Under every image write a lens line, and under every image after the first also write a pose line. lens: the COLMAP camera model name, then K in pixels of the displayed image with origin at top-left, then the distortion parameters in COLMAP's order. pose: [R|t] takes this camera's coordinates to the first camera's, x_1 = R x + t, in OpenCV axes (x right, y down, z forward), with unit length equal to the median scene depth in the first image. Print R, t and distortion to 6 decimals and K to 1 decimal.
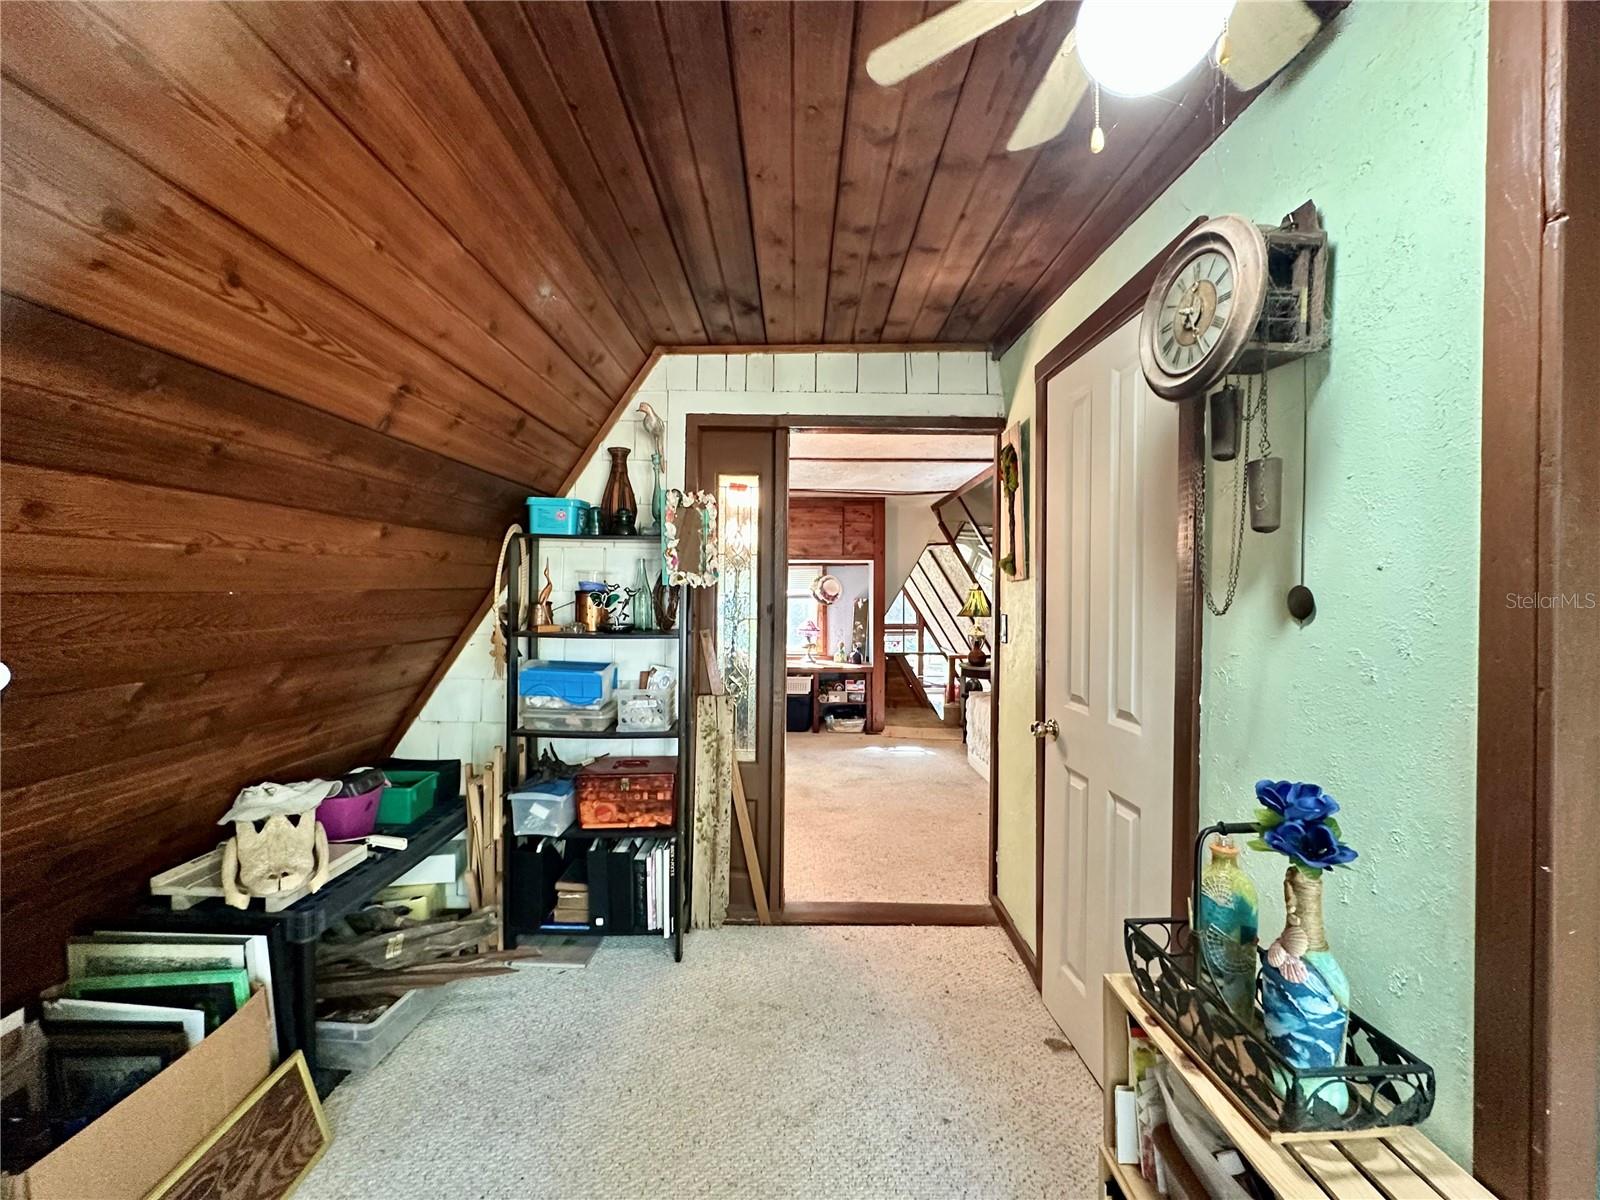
lens RADIAL K [[637.9, 0, 801.1], [0, 637.9, 600.2], [0, 0, 1]] dist [-0.000936, 0.000438]
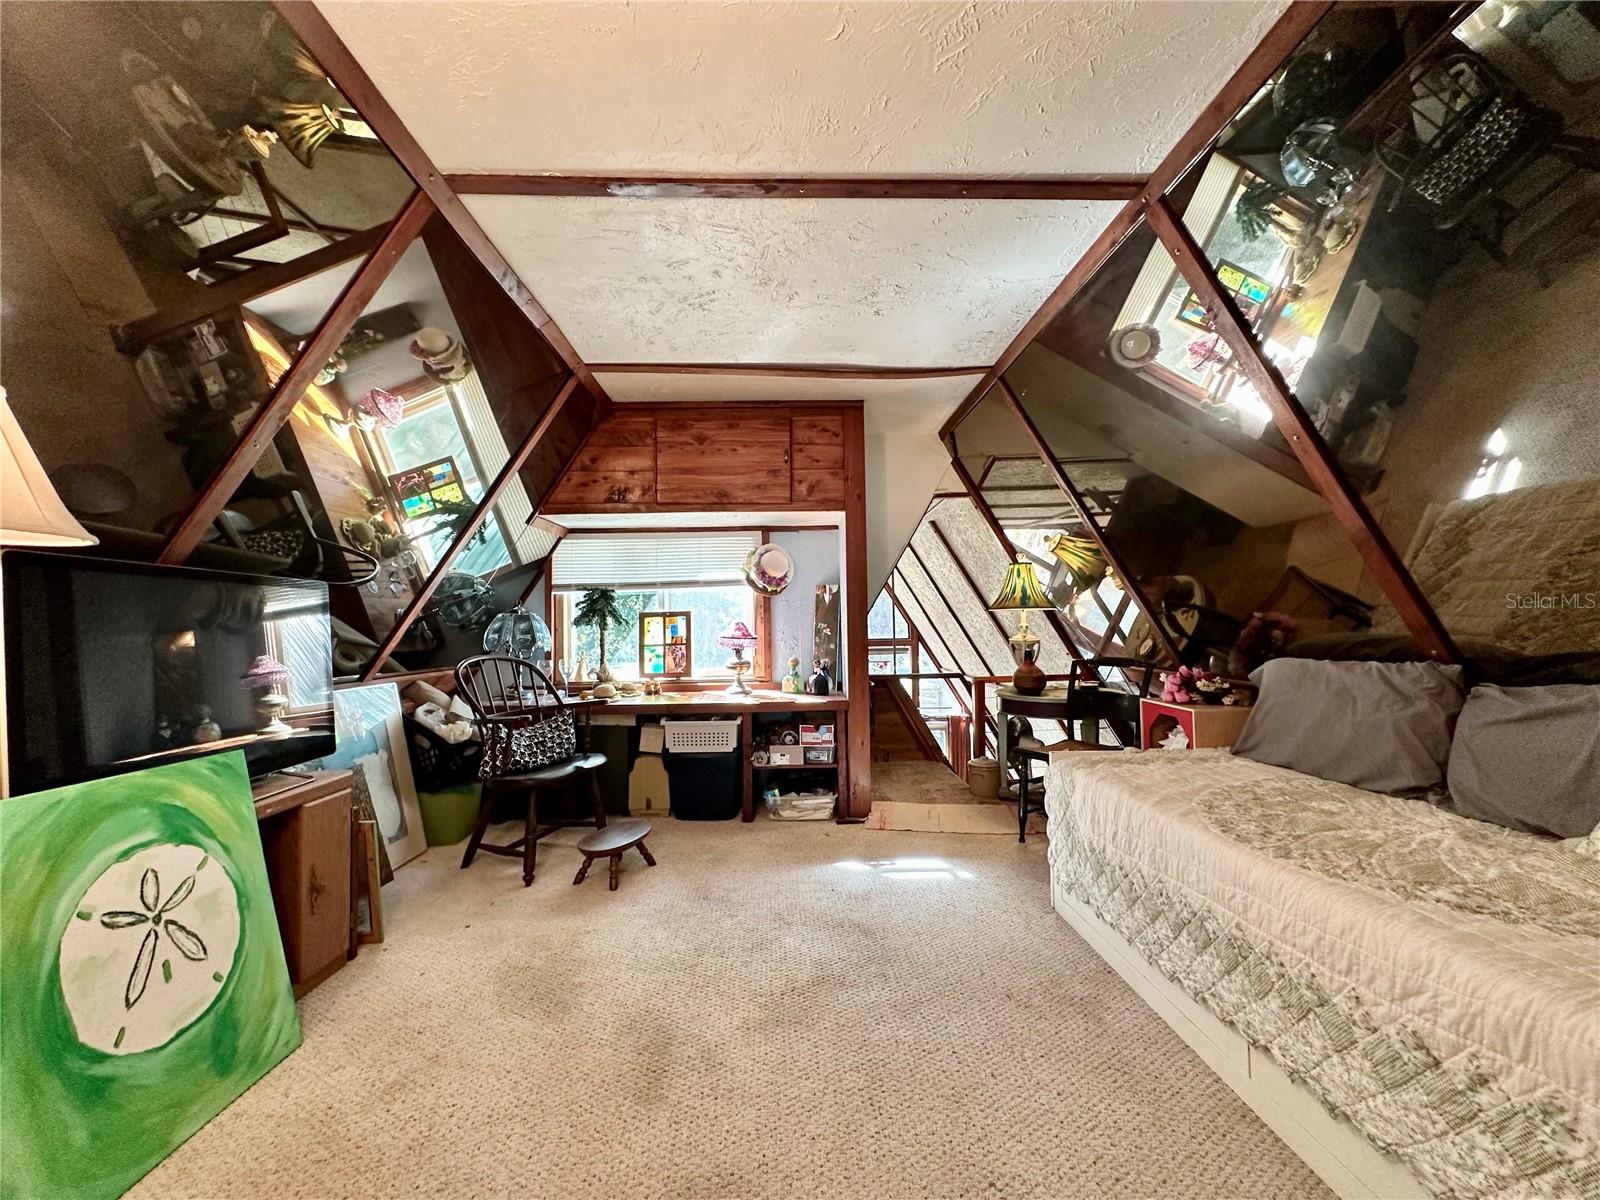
lens RADIAL K [[637.9, 0, 801.1], [0, 637.9, 600.2], [0, 0, 1]] dist [-0.000936, 0.000438]
pose [[0.999535, -0.016345, 0.025747, 0.055827], [0.017400, 0.998996, -0.041284, 0.037628], [-0.025046, 0.041713, 0.998816, 0.418532]]
